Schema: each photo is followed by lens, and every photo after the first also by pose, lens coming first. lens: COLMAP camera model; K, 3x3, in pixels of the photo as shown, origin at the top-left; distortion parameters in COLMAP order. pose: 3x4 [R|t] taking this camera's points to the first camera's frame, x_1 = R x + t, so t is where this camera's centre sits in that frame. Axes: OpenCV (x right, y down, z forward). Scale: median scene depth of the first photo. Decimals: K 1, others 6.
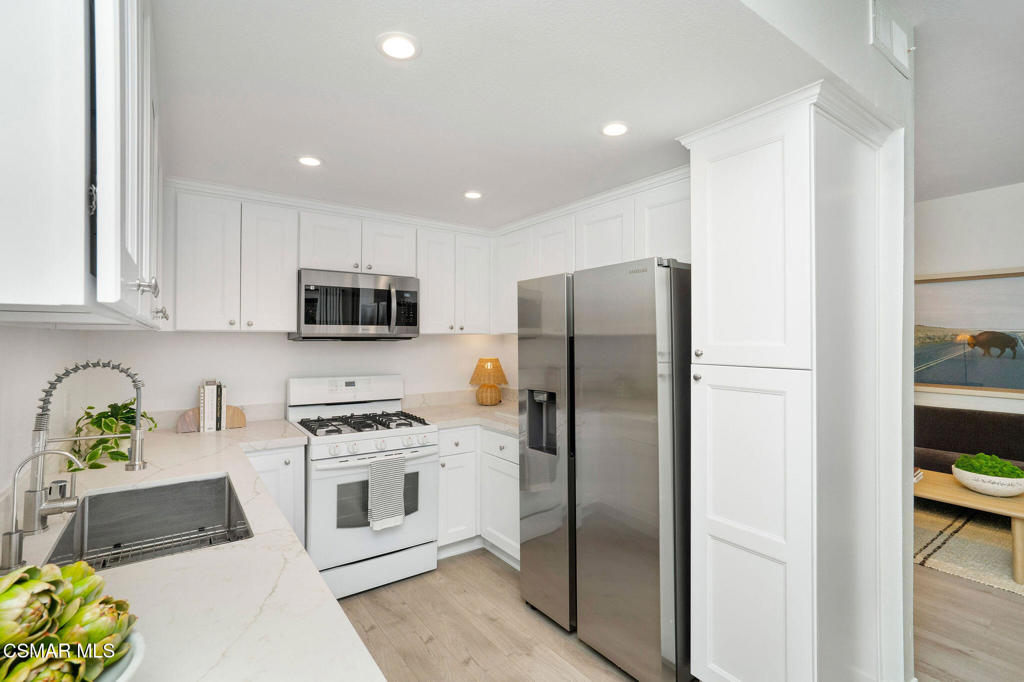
lens RADIAL K [[475.3, 0, 511.6], [0, 475.3, 333.7], [0, 0, 1]] dist [0.001602, 0.000828]
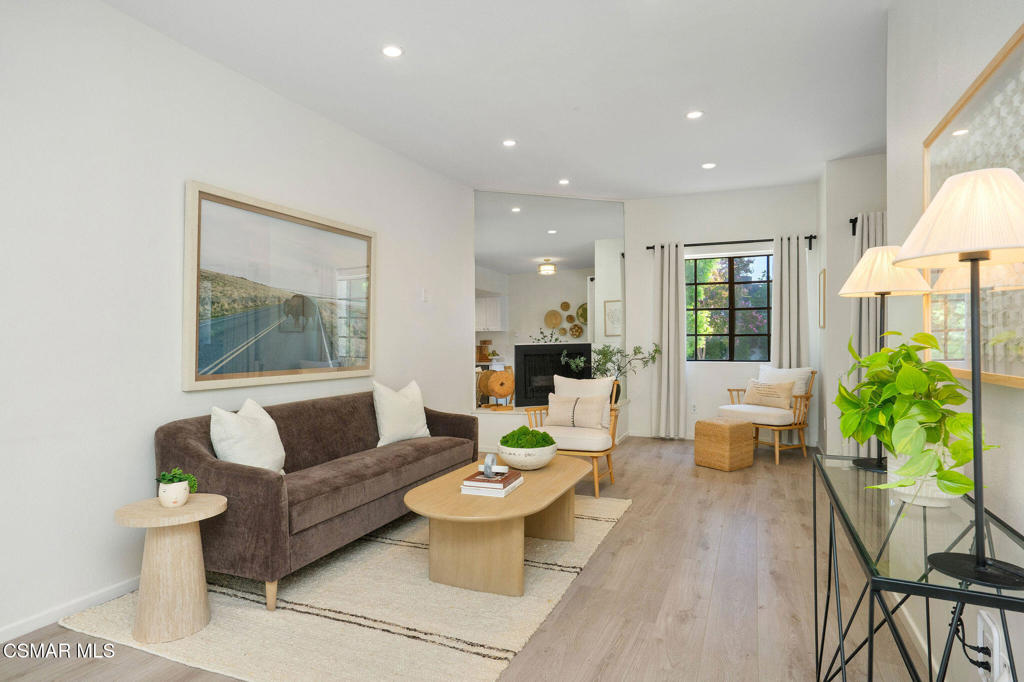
lens RADIAL K [[578.2, 0, 512.0], [0, 578.2, 341.0], [0, 0, 1]] dist [-0.002524, -0.000294]
pose [[-0.515941, -0.000455, 0.856624, 0.037144], [-0.006386, 0.999974, -0.003316, 0.050866], [-0.856600, -0.007181, -0.515931, 0.869423]]
